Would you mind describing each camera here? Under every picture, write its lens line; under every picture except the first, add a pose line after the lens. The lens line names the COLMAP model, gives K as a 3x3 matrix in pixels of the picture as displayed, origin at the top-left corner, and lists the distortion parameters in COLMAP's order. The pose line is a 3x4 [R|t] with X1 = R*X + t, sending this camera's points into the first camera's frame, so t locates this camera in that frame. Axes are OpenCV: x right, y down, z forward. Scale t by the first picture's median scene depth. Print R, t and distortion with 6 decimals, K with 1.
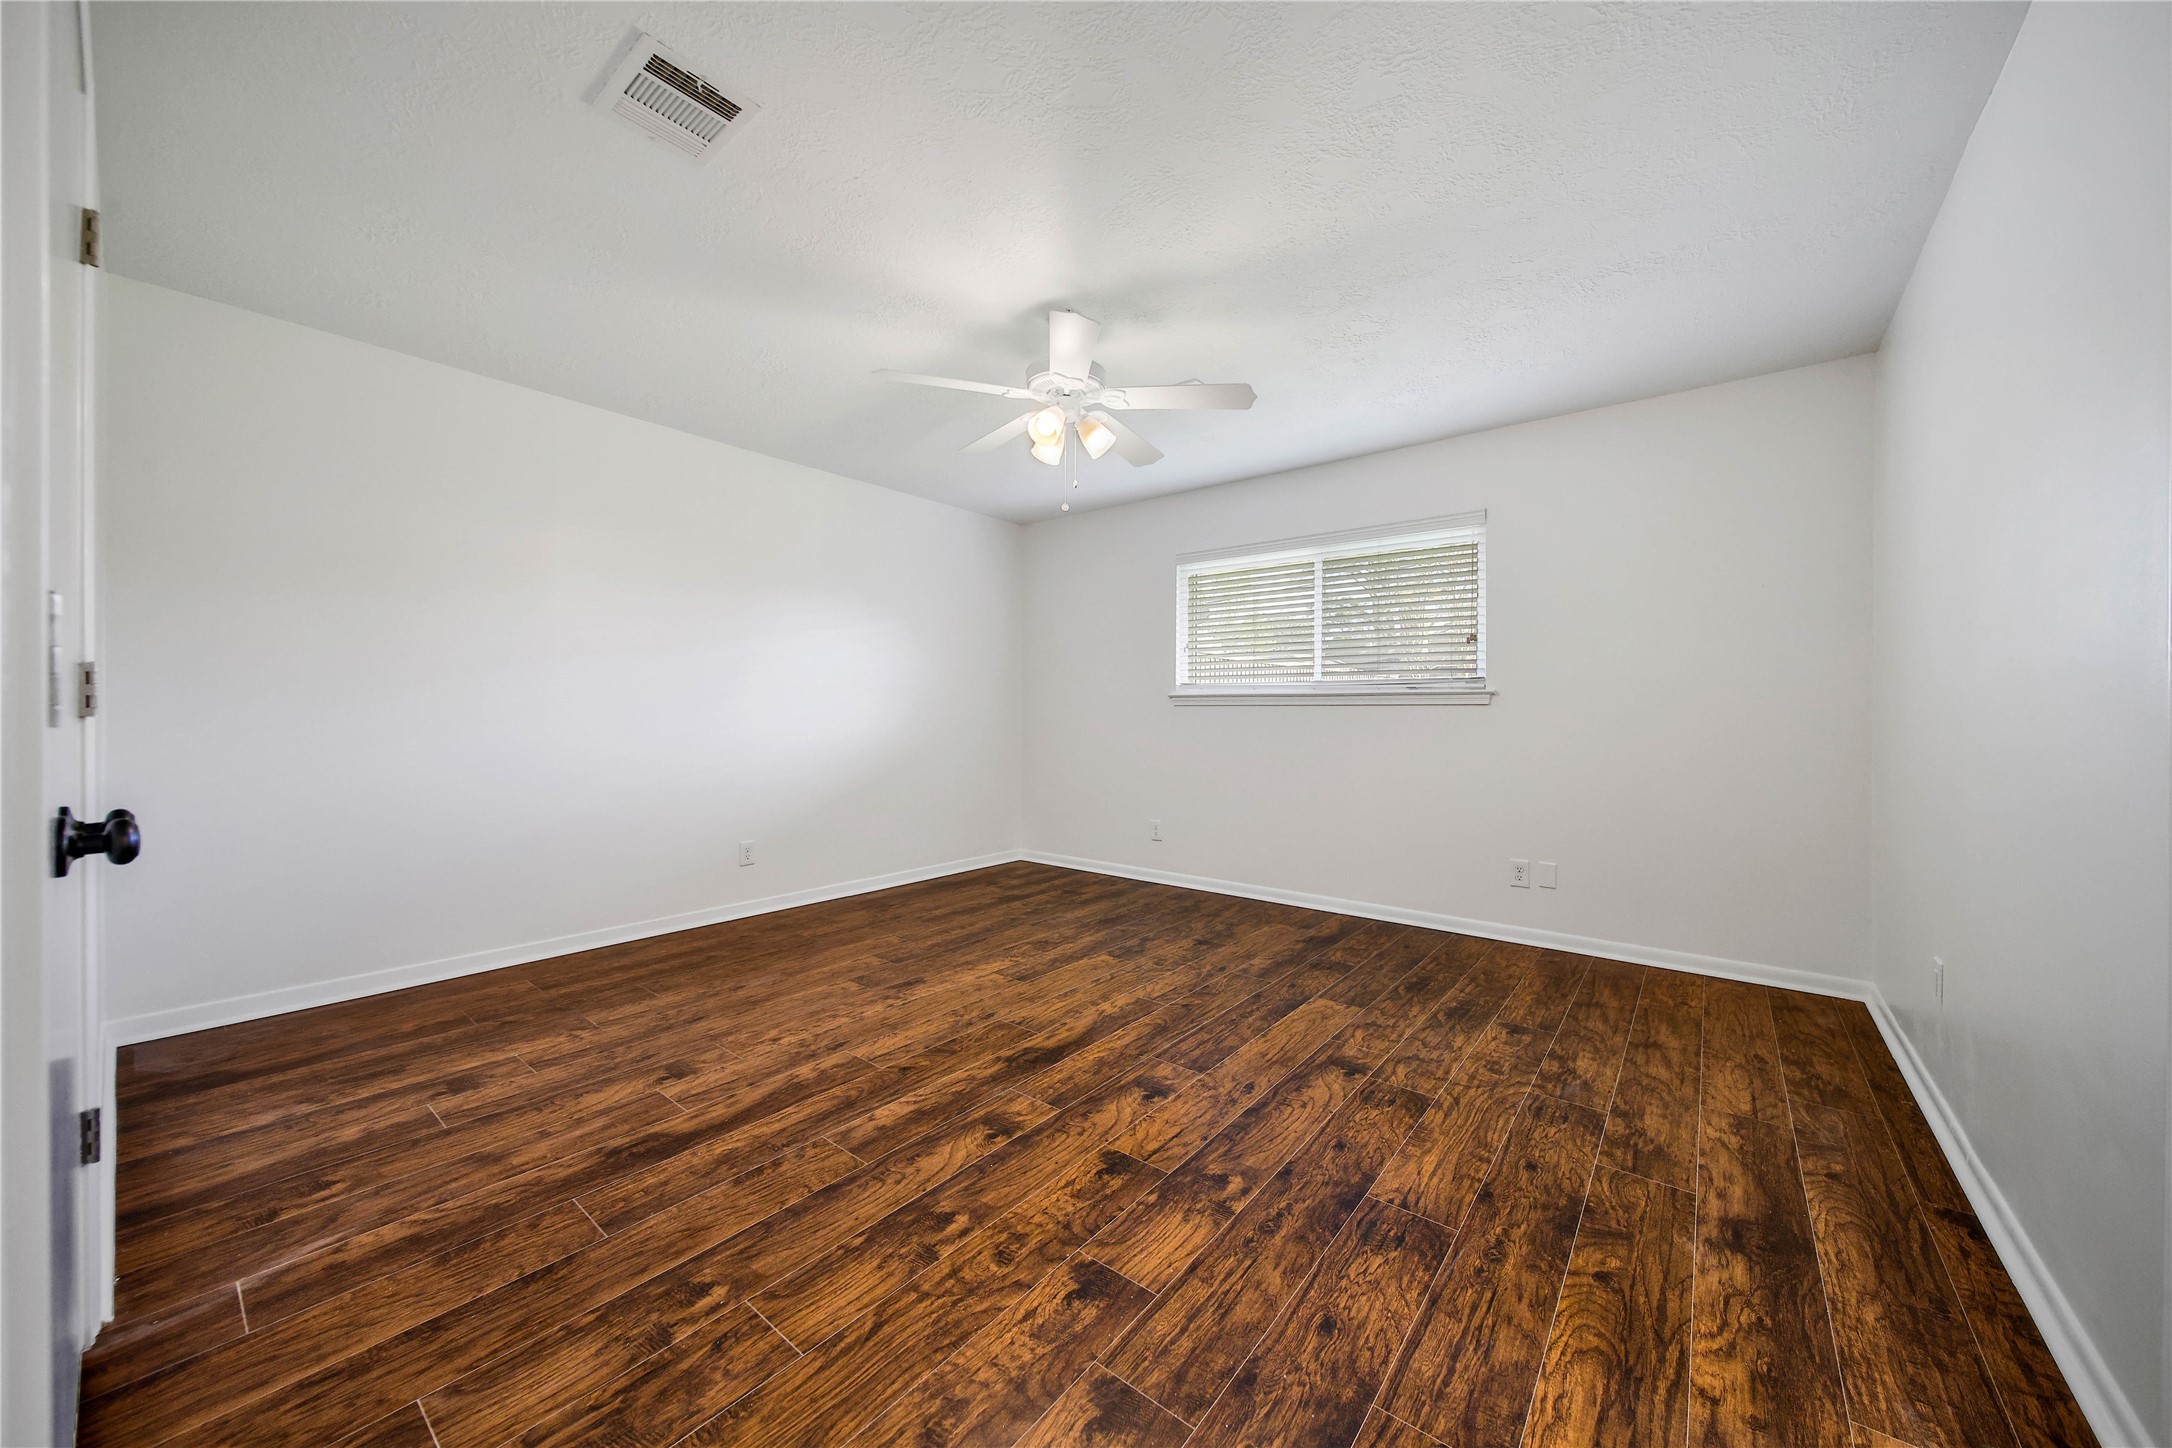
lens RADIAL K [[823.8, 0, 1098.4], [0, 823.8, 719.9], [0, 0, 1]] dist [-0.000396, -0.001953]
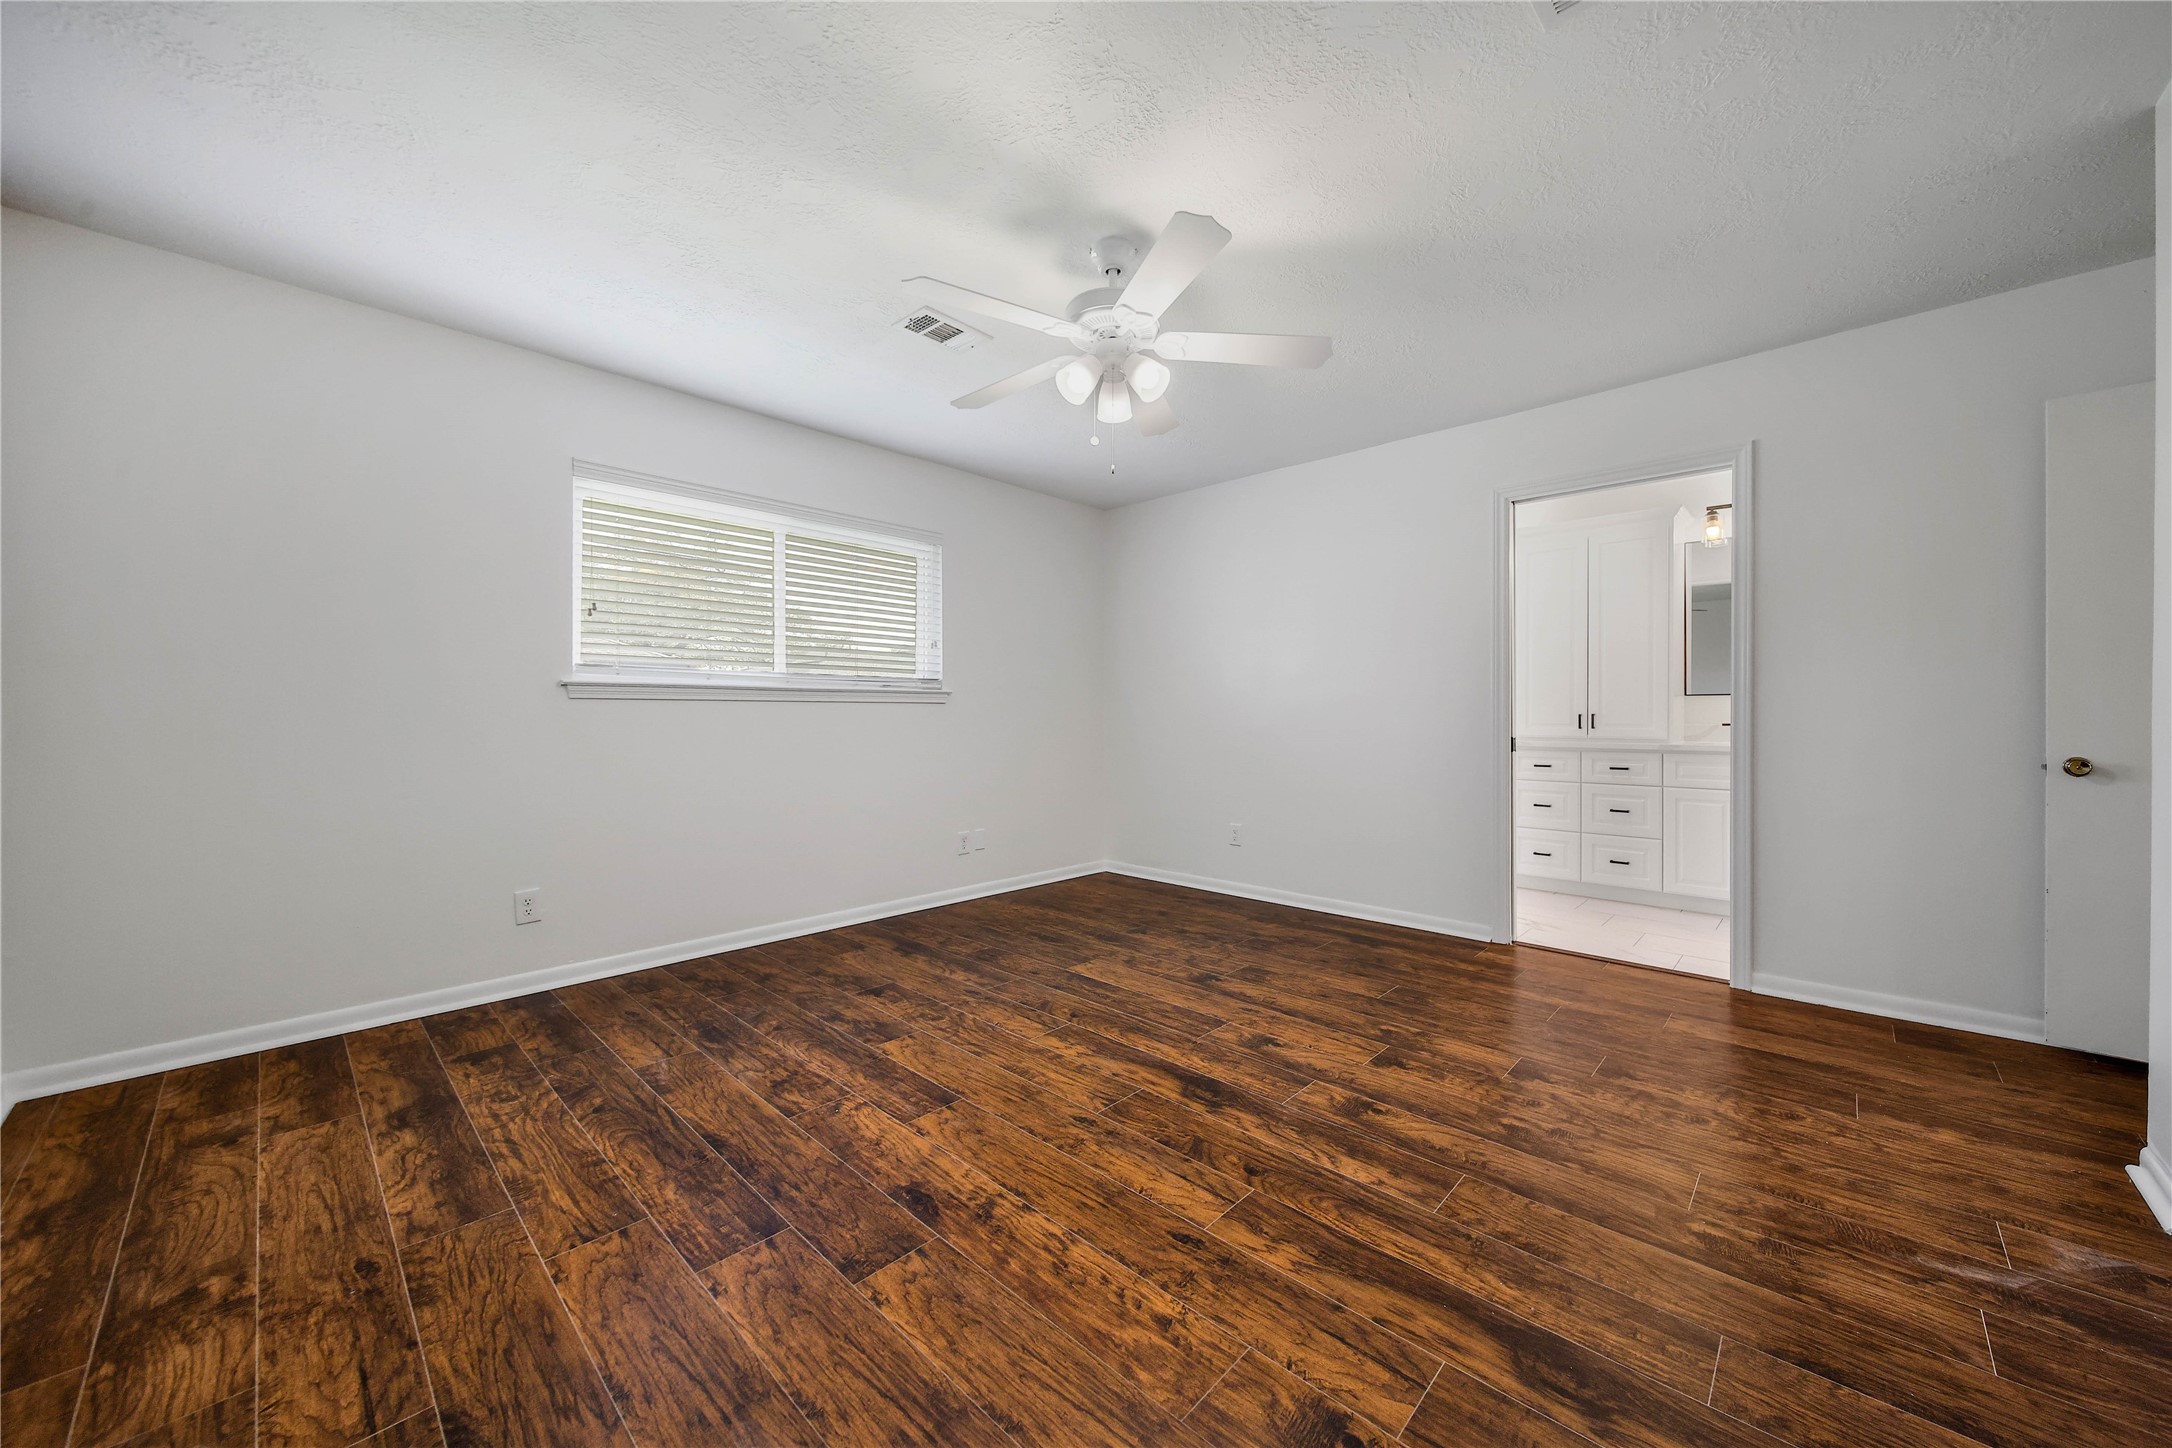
lens RADIAL K [[823.8, 0, 1098.4], [0, 823.8, 719.9], [0, 0, 1]] dist [-0.000396, -0.001953]
pose [[0.034046, -0.013482, 0.999329, -1.000241], [0.008056, 0.999880, 0.013215, -0.011675], [-0.999388, 0.007601, 0.034150, 1.107144]]
